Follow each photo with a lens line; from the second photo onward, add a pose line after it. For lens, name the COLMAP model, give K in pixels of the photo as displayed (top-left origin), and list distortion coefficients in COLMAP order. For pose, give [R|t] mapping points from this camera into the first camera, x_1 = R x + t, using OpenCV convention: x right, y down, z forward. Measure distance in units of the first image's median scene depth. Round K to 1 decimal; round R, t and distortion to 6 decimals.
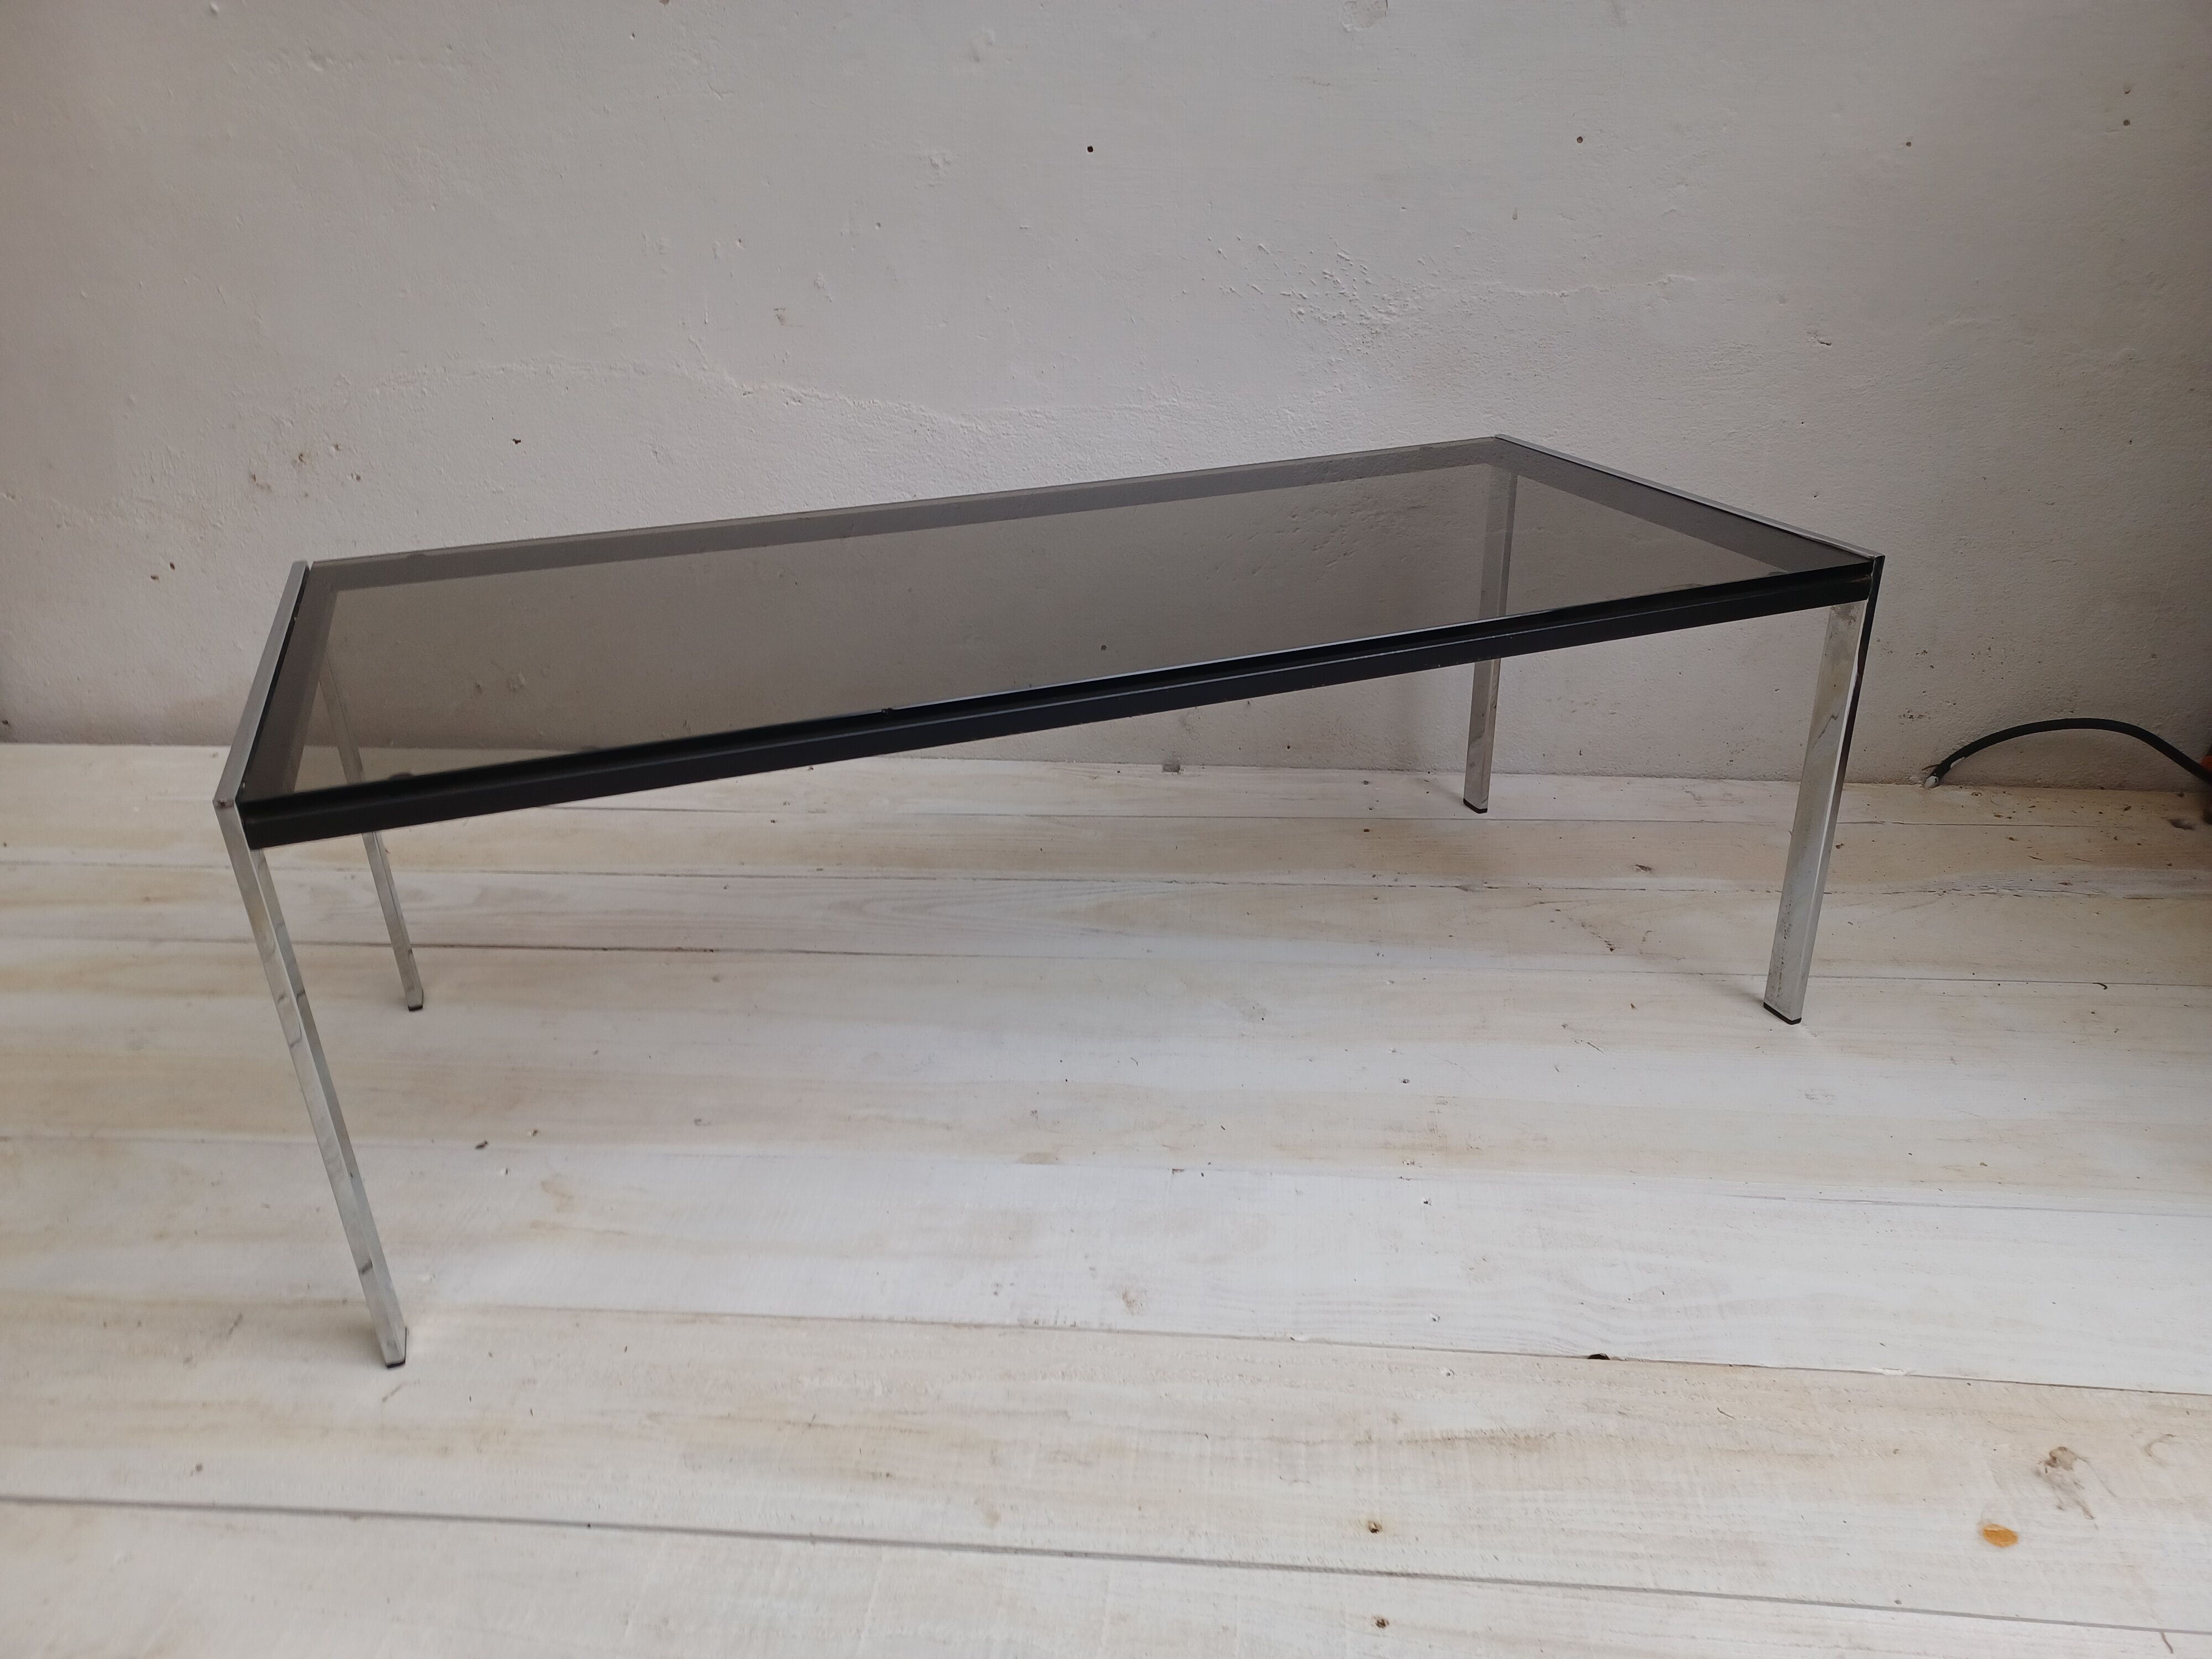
lens RADIAL K [[1596.1, 0, 1089.5], [0, 1596.1, 849.9], [0, 0, 1]] dist [0.057653, -0.039033]
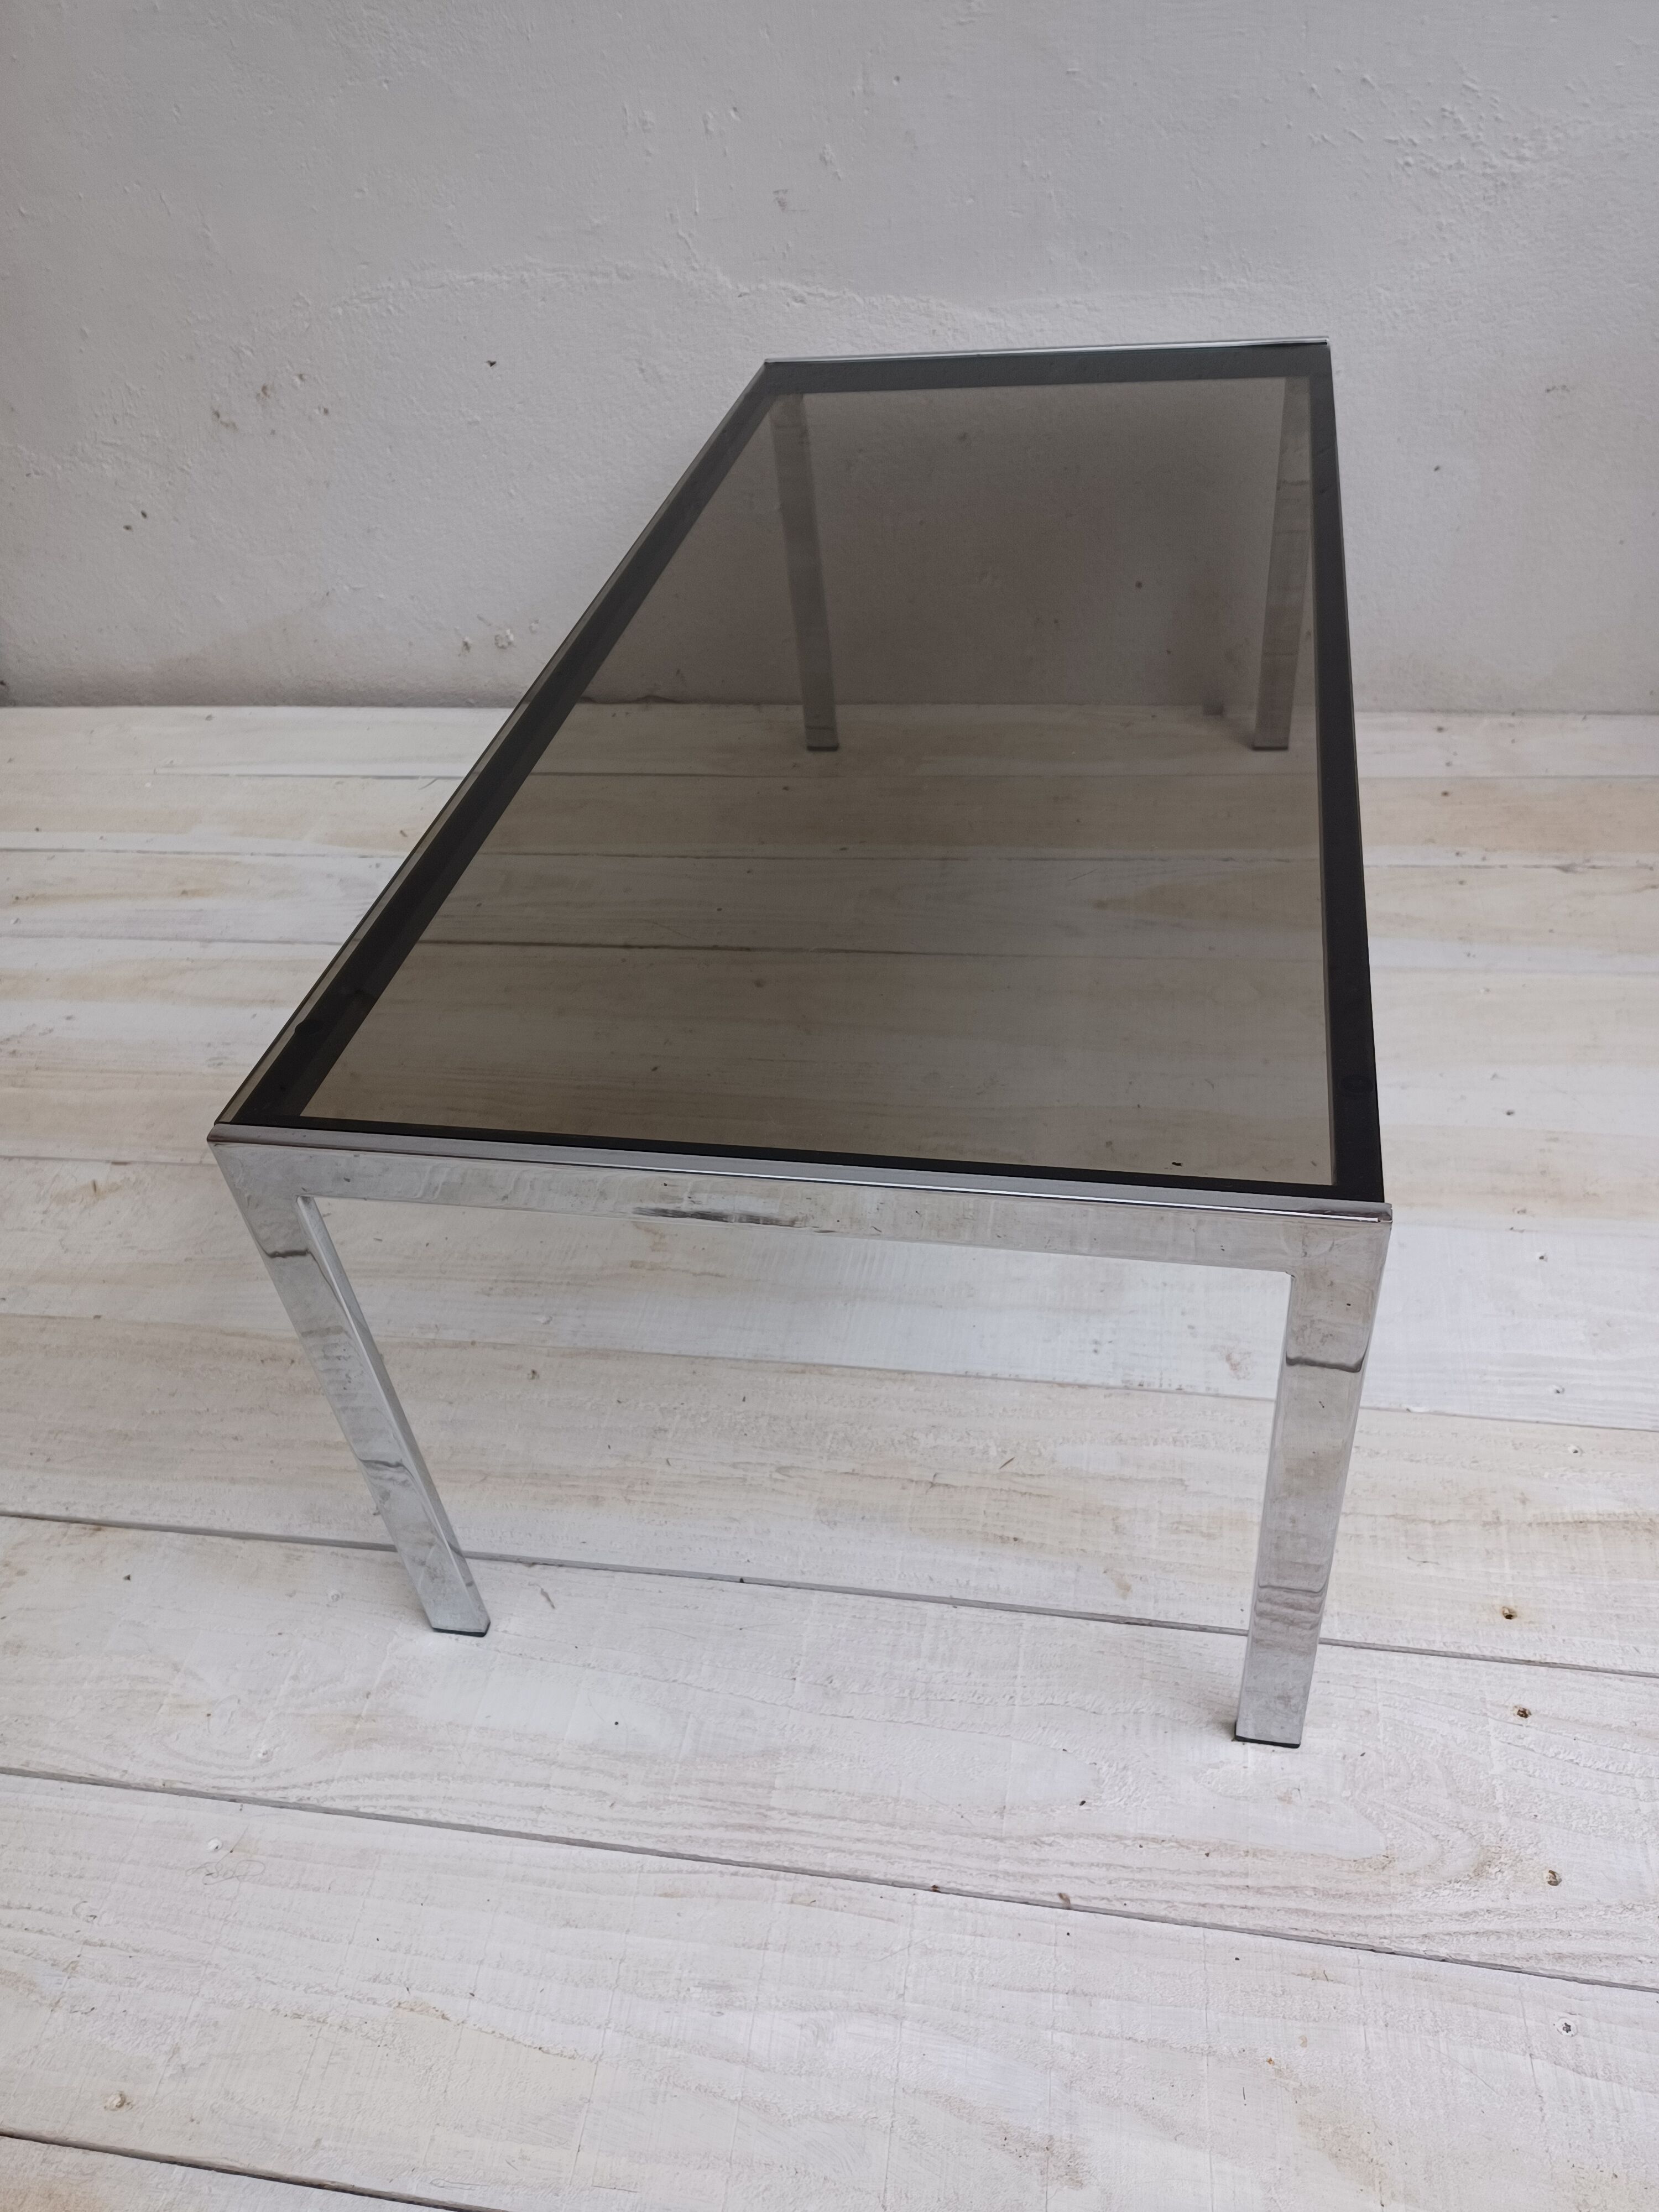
lens RADIAL K [[1641.0, 0, 829.1], [0, 1641.0, 1118.6], [0, 0, 1]] dist [0.051229, -0.033150]
pose [[0.994409, 0.001797, -0.105579, -0.109183], [0.025212, 0.966896, 0.253920, -0.123216], [0.102540, -0.255163, 0.961446, 0.024553]]
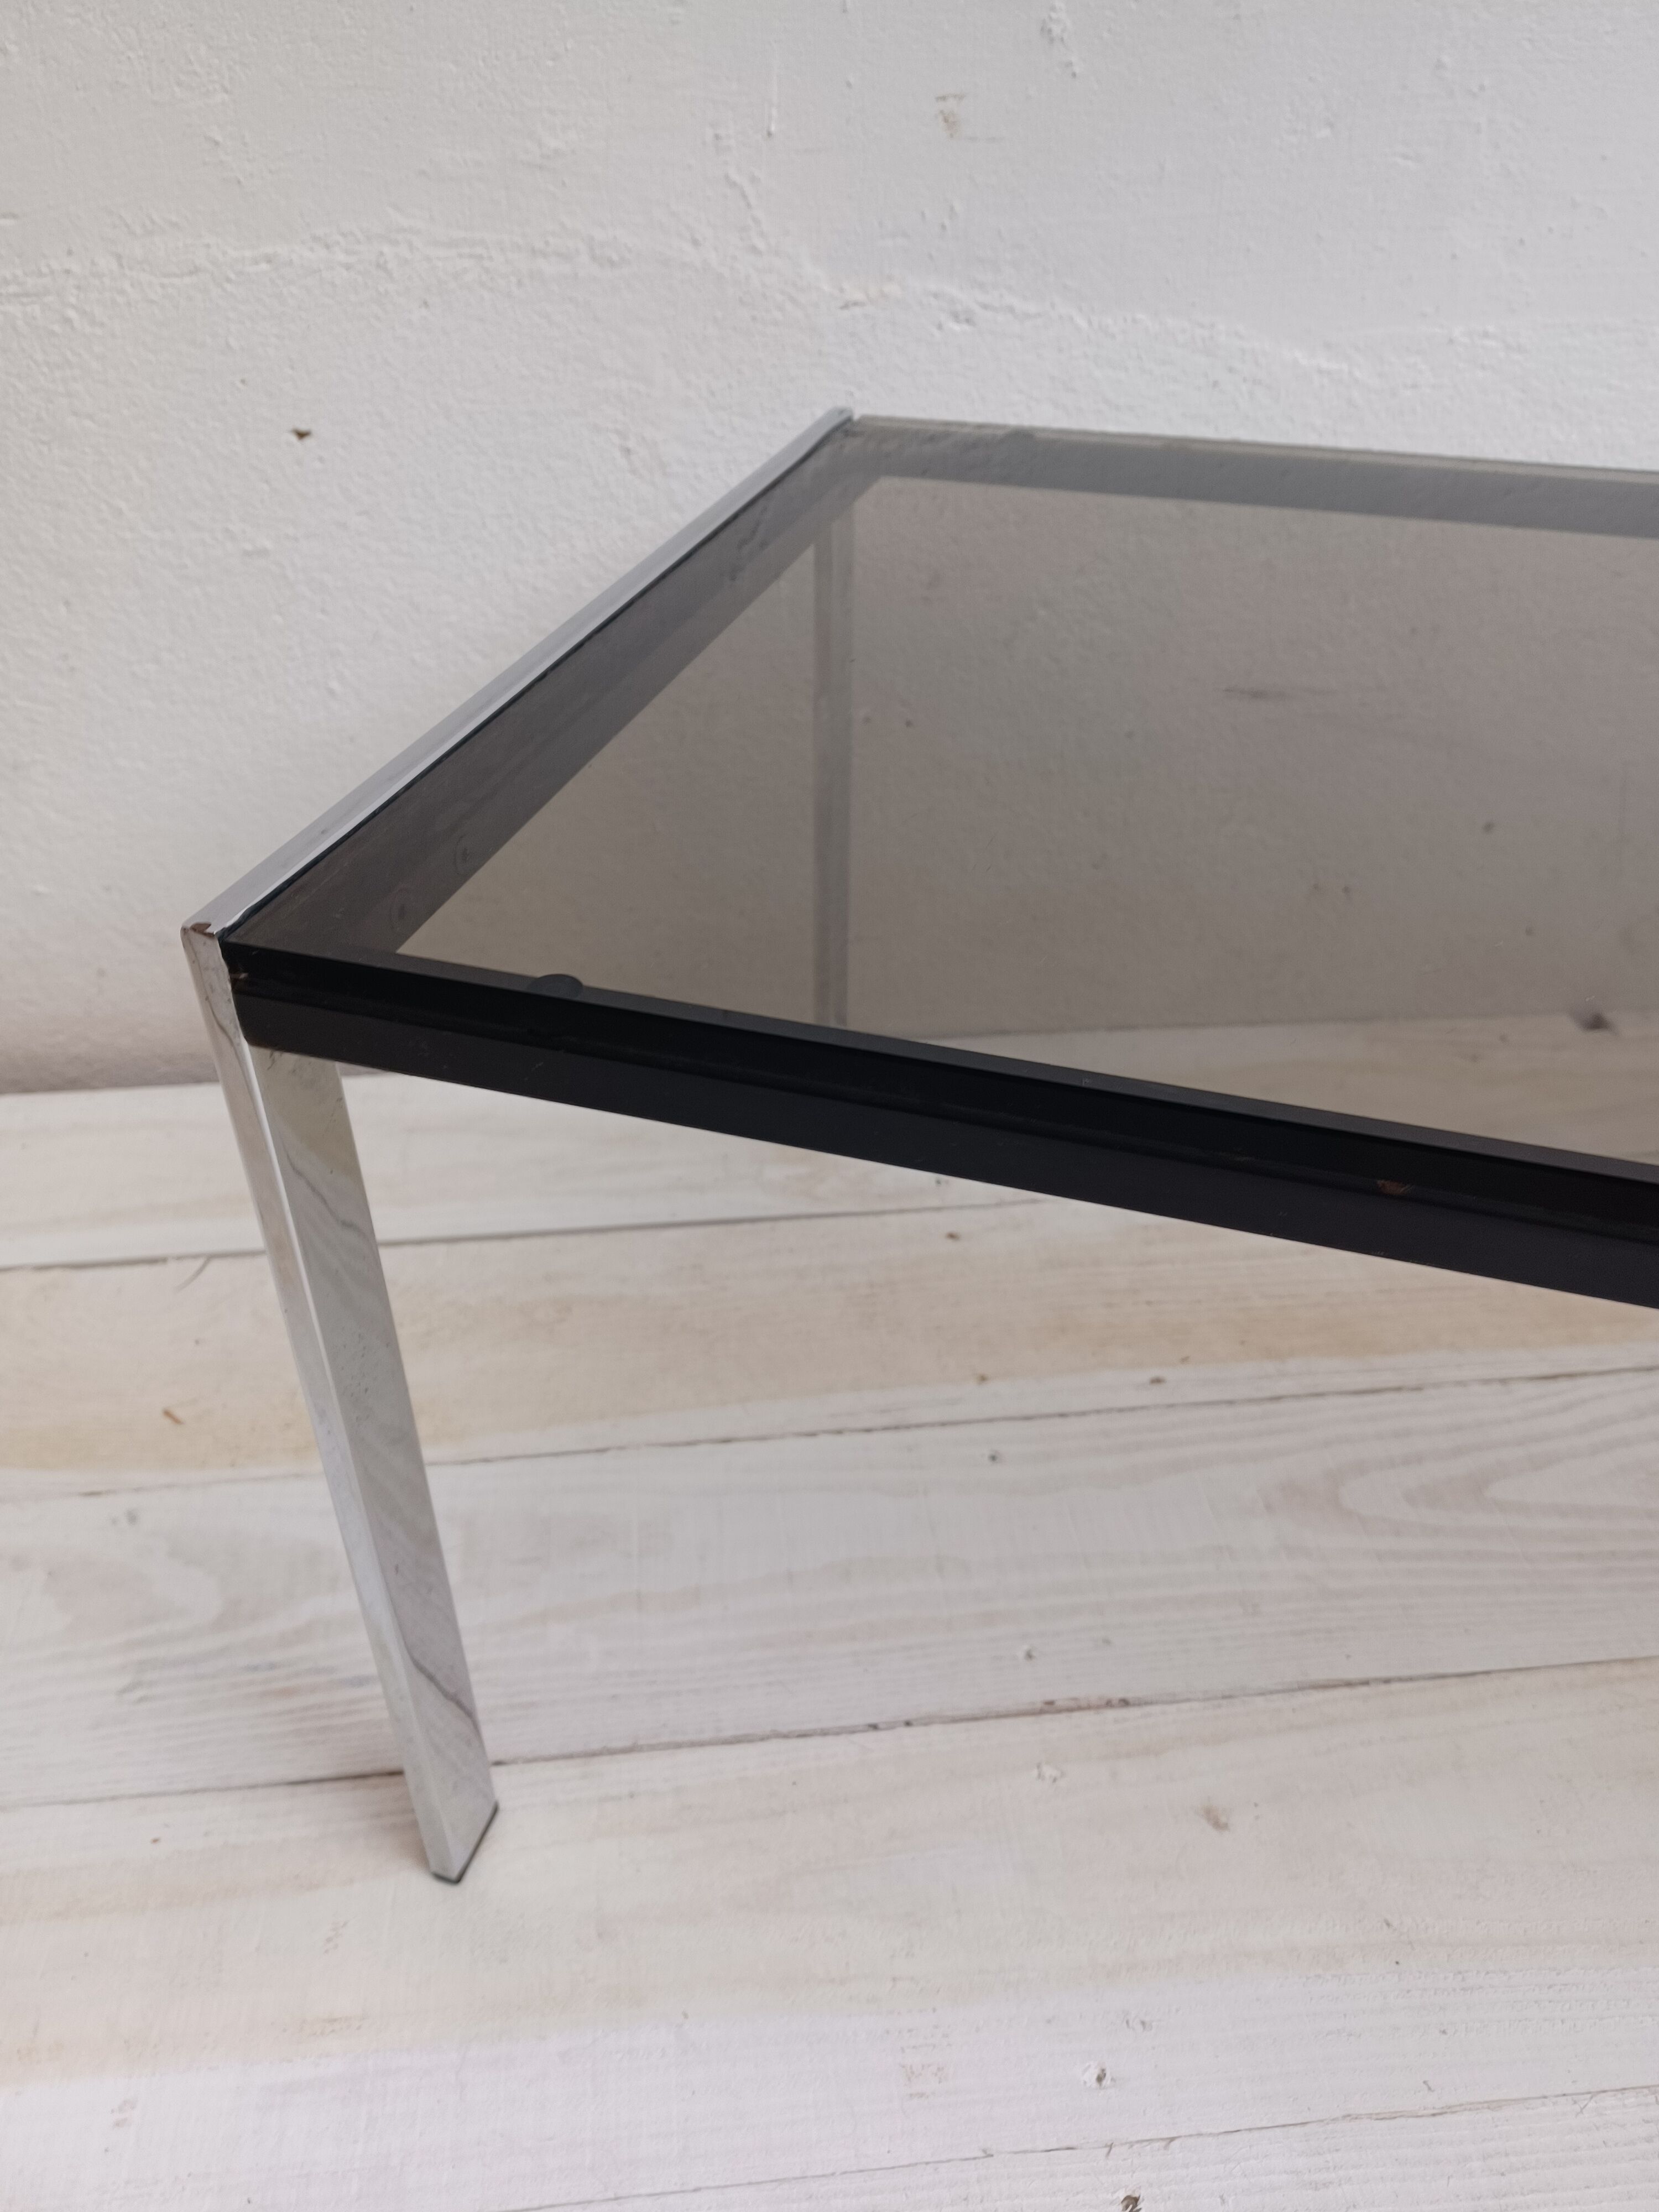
lens RADIAL K [[1687.3, 0, 851.9], [0, 1687.3, 1128.2], [0, 0, 1]] dist [0.034165, -0.029819]
pose [[0.981909, -0.094707, 0.163966, -0.488444], [0.064084, 0.981043, 0.182888, -0.232632], [-0.178179, -0.169072, 0.969364, 0.795816]]
